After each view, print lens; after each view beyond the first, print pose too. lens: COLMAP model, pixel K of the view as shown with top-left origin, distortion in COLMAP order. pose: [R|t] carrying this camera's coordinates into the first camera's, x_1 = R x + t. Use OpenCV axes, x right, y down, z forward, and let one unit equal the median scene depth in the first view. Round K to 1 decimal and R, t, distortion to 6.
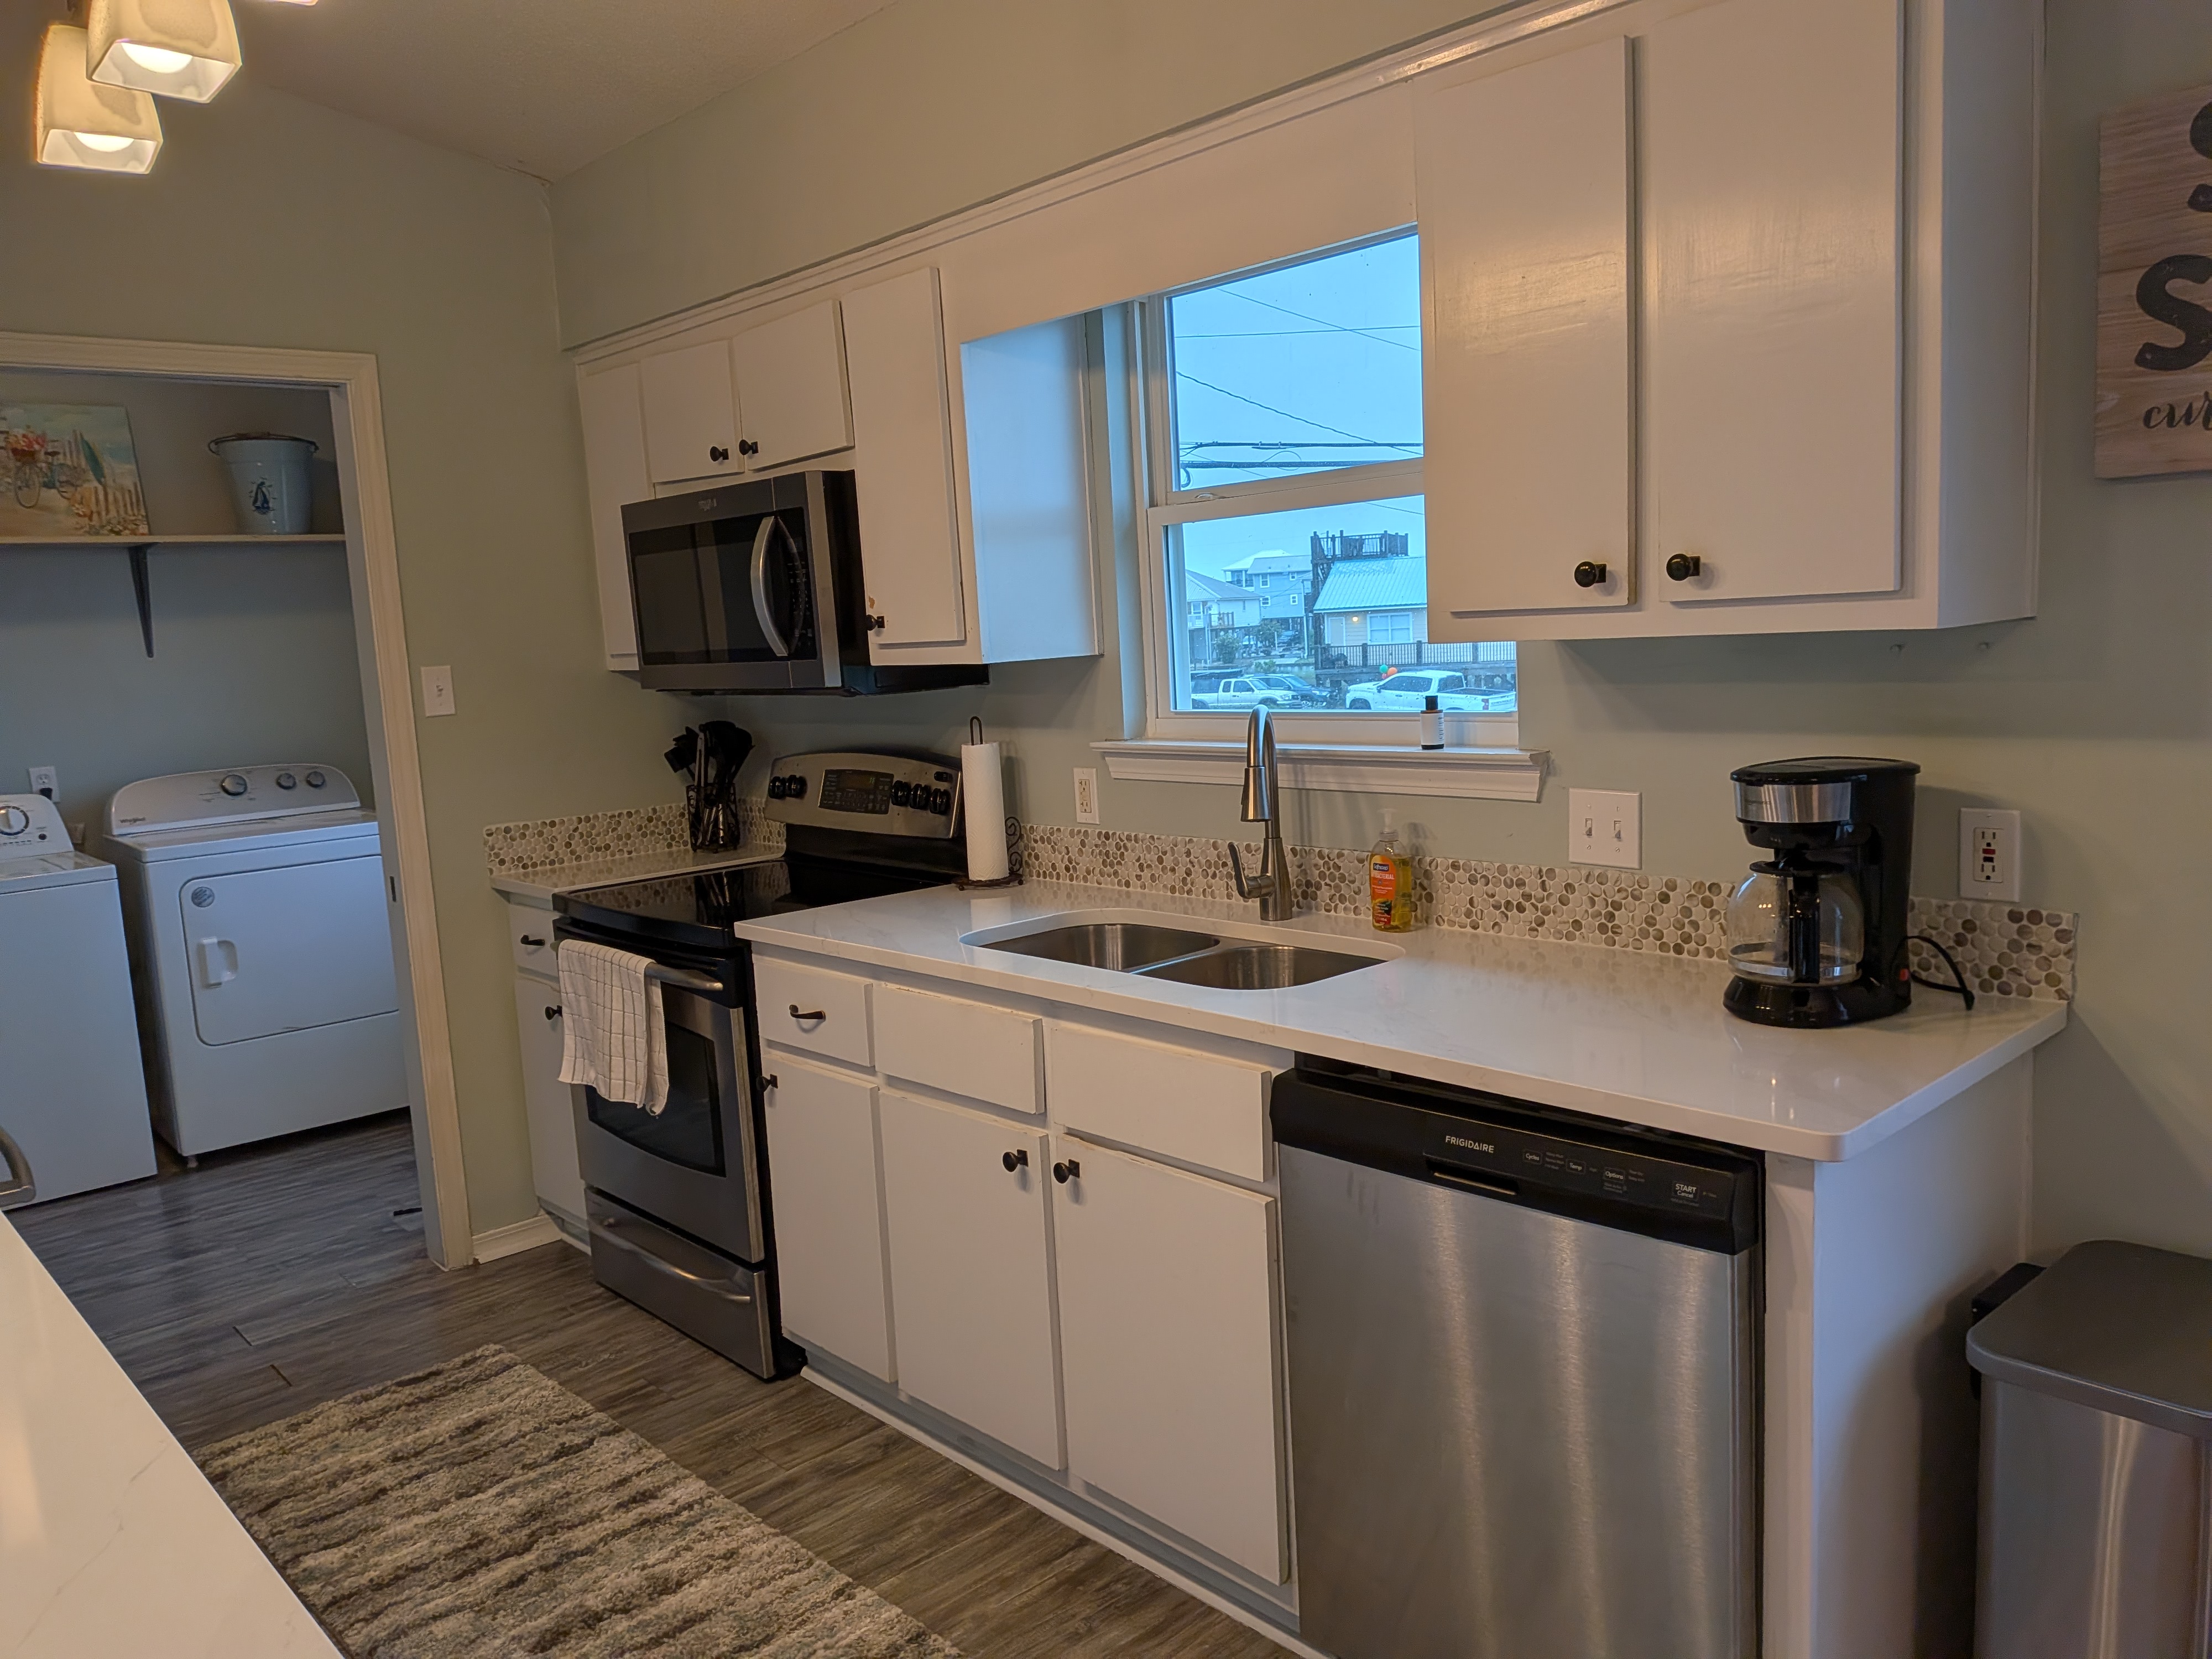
lens RADIAL K [[1605.0, 0, 1106.9], [0, 1605.0, 835.9], [0, 0, 1]] dist [0.022617, -0.009615]
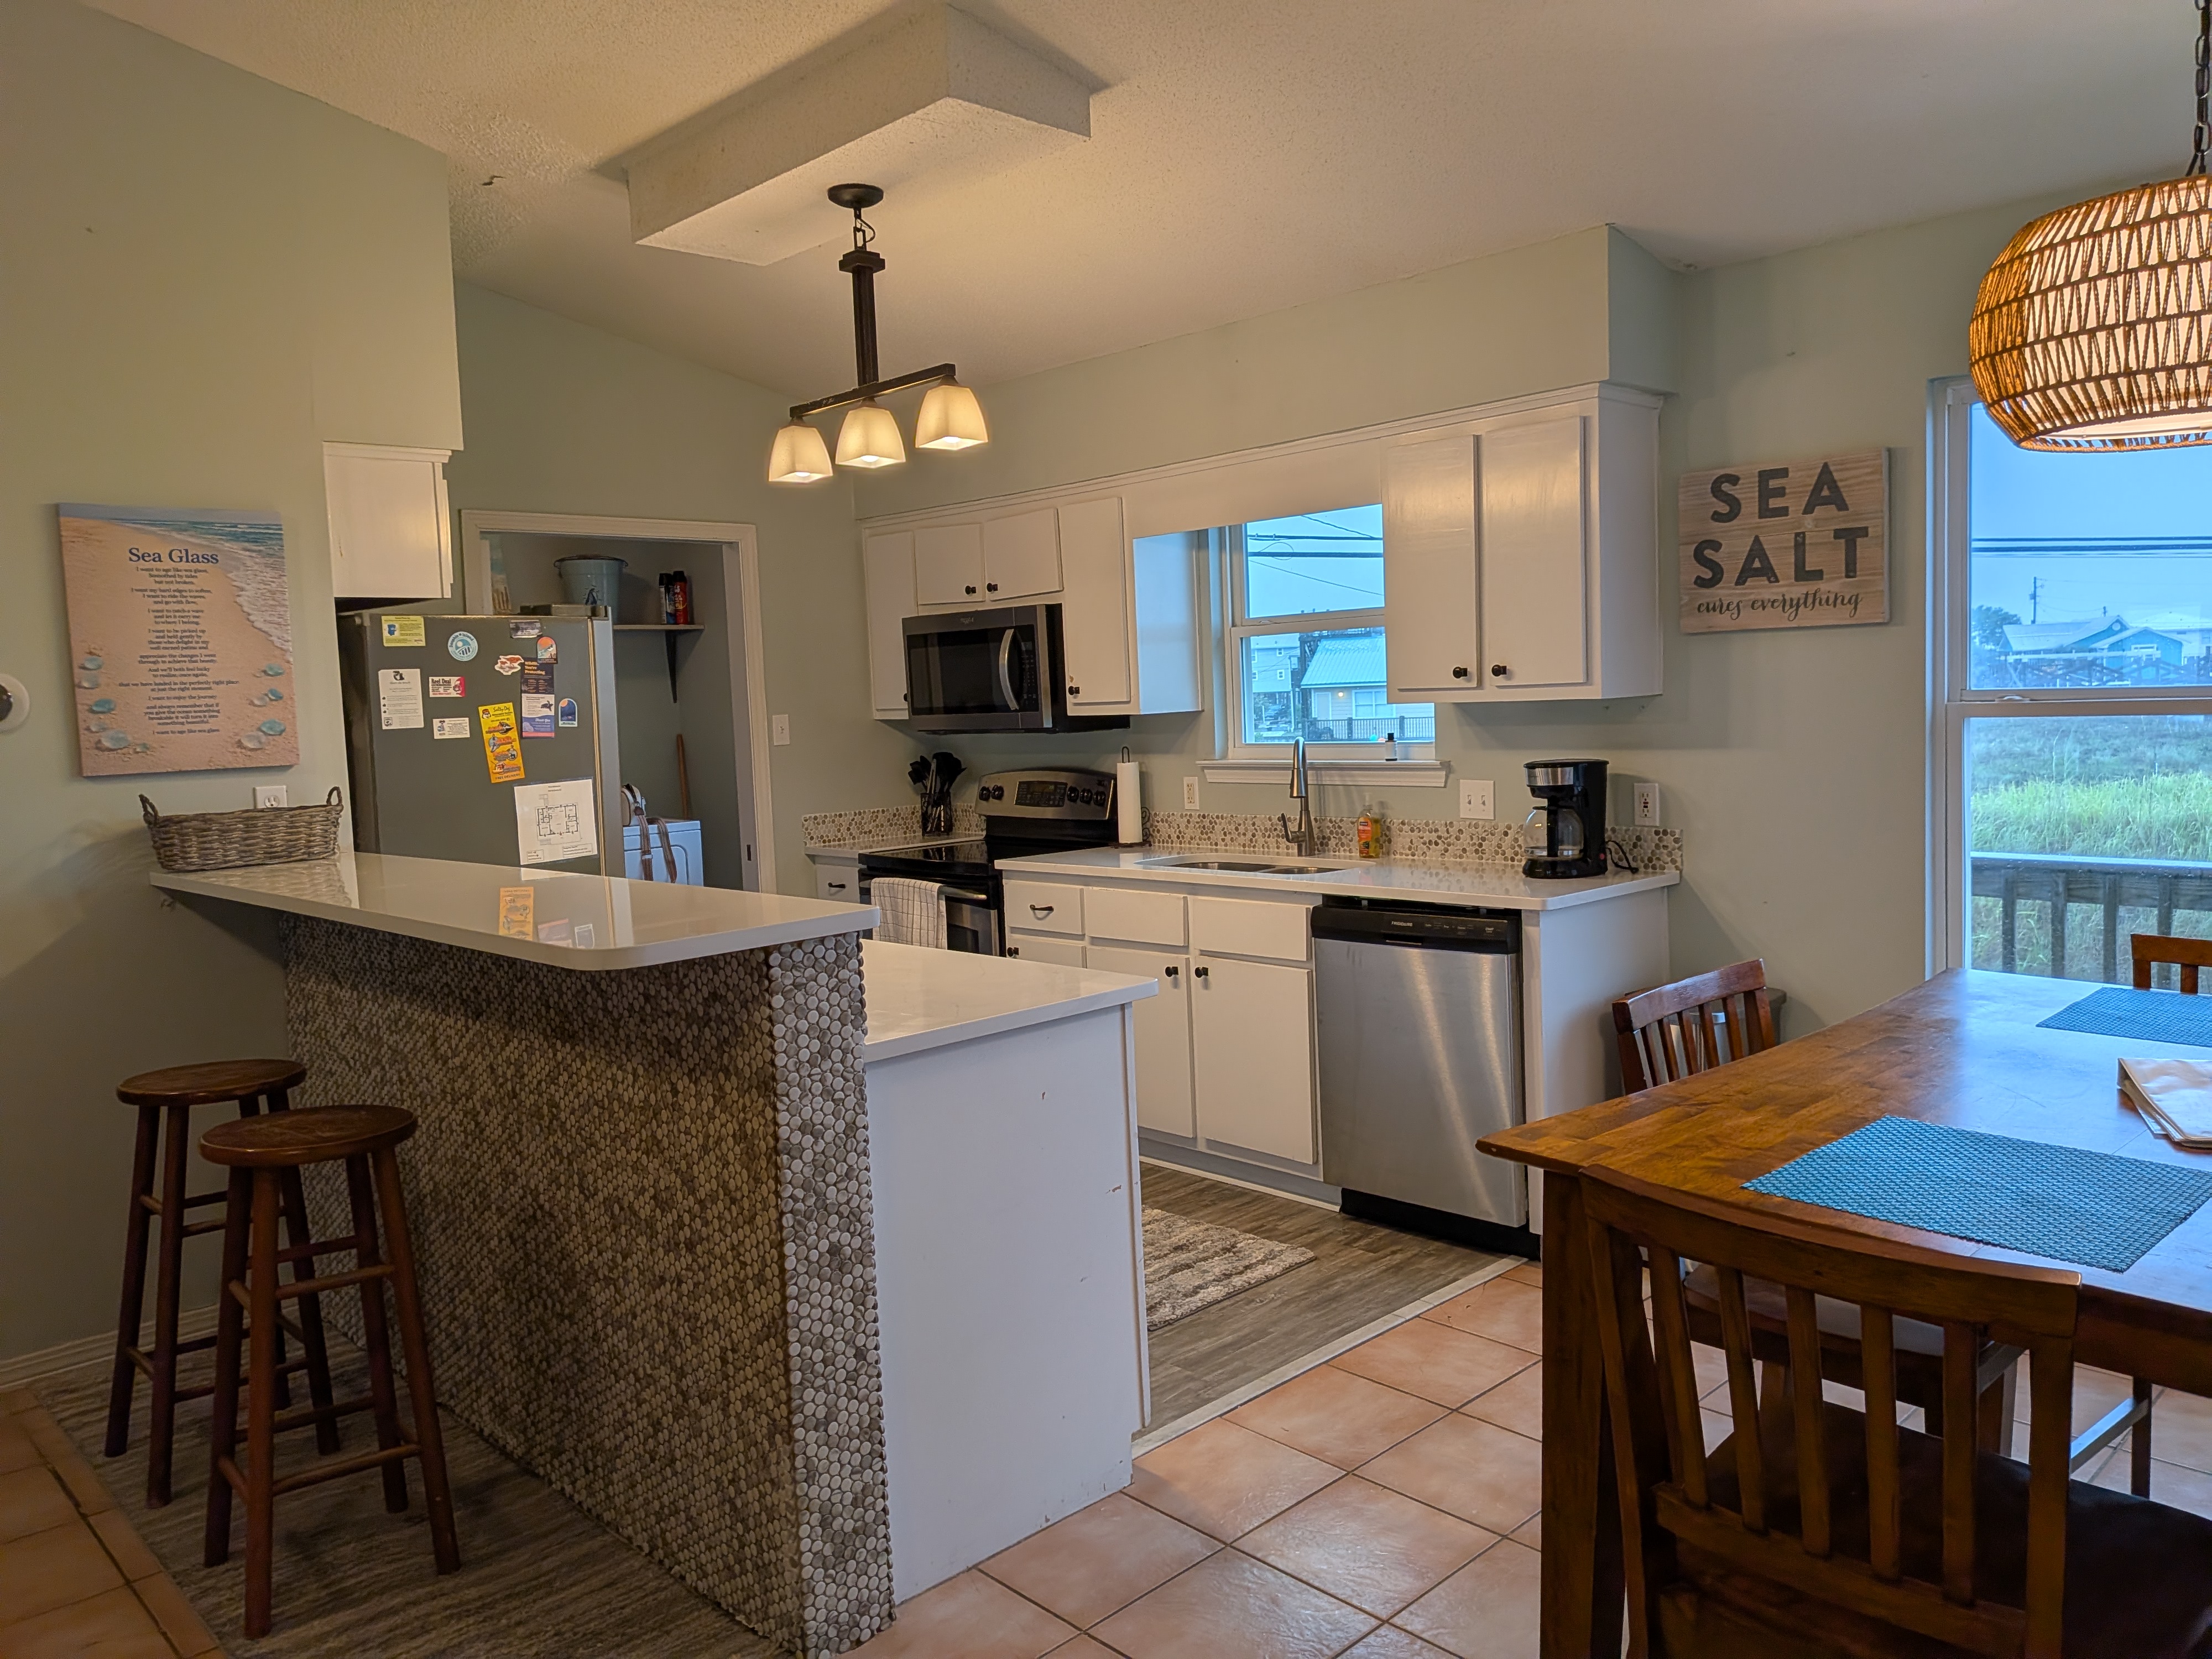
lens RADIAL K [[1605.0, 0, 1099.7], [0, 1605.0, 823.7], [0, 0, 1]] dist [0.022617, -0.009615]
pose [[0.999920, 0.011725, 0.004726, -0.136007], [-0.011463, 0.998580, -0.052018, 0.112252], [-0.005329, 0.051960, 0.998635, -0.810247]]
